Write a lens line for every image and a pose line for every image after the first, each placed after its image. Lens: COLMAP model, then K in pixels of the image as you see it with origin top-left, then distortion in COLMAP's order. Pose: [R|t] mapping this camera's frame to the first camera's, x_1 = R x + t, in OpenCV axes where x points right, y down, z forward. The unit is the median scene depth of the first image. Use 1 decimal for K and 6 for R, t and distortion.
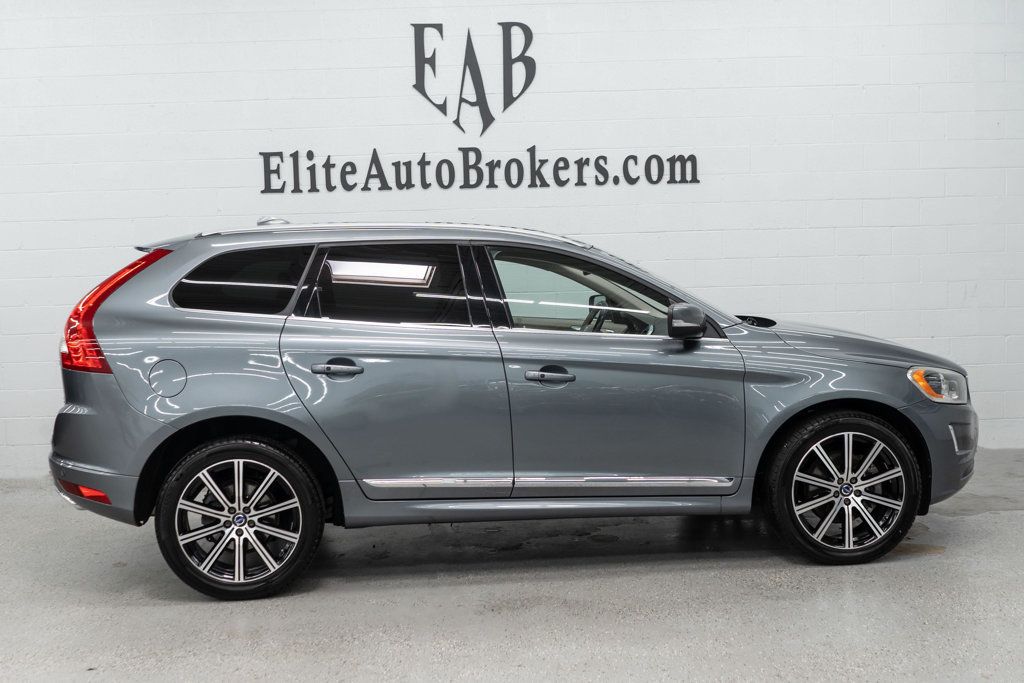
lens RADIAL K [[1182.5, 0, 513.1], [0, 1182.5, 345.0], [0, 0, 1]] dist [-0.010714, 0.000000]
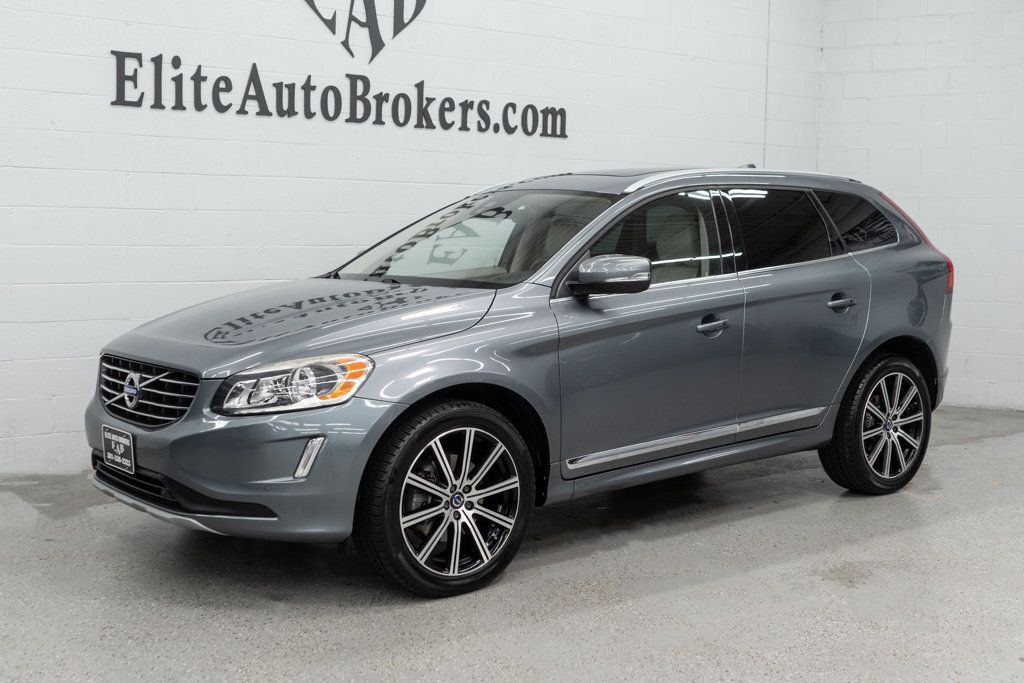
lens RADIAL K [[1182.5, 0, 510.1], [0, 1182.5, 342.6], [0, 0, 1]] dist [-0.010714, 0.000000]
pose [[0.817940, -0.018151, 0.575018, -0.442805], [0.007263, 0.999748, 0.021226, 0.009703], [-0.575258, -0.013185, 0.817866, 0.232556]]
